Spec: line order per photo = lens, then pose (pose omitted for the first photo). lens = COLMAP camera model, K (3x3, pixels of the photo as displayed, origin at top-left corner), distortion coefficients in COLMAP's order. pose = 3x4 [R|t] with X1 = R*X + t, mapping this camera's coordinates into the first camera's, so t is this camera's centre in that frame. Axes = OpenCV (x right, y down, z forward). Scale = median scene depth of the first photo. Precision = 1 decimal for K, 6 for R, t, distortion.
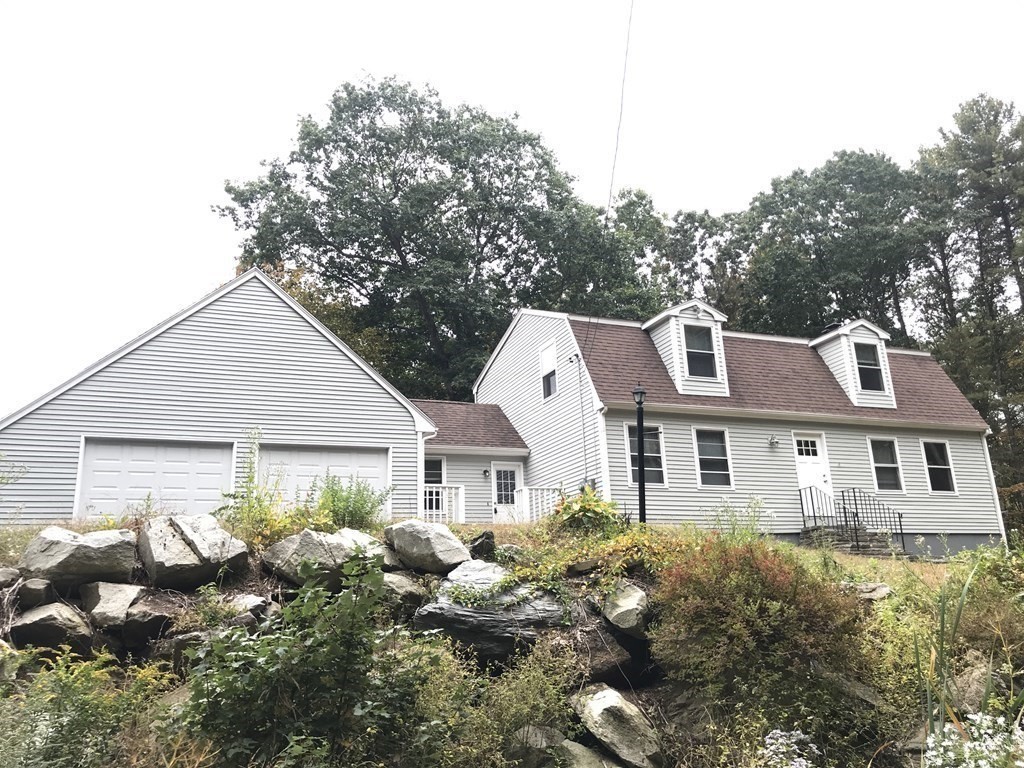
lens RADIAL K [[832.3, 0, 517.5], [0, 832.3, 381.3], [0, 0, 1]] dist [0.008538, -0.003155]
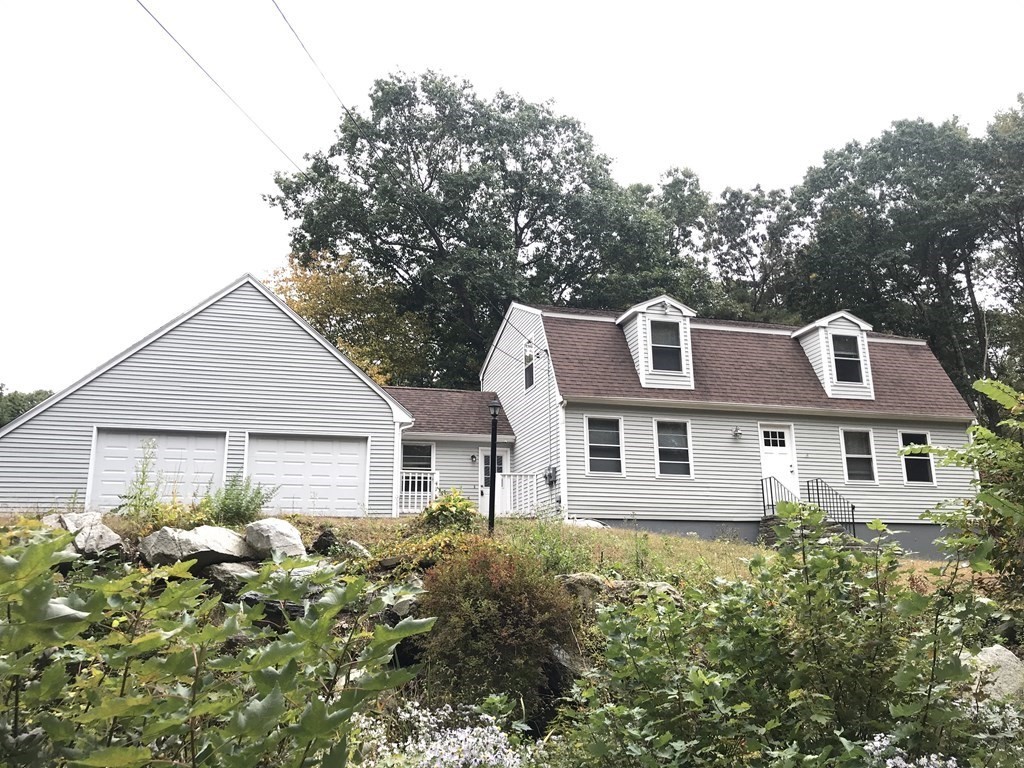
lens RADIAL K [[832.3, 0, 512.4], [0, 832.3, 383.5], [0, 0, 1]] dist [0.008538, -0.003155]
pose [[0.993611, 0.002616, -0.112831, 0.132002], [0.001819, 0.999230, 0.039183, -0.027544], [0.112846, -0.039137, 0.992841, -0.054041]]
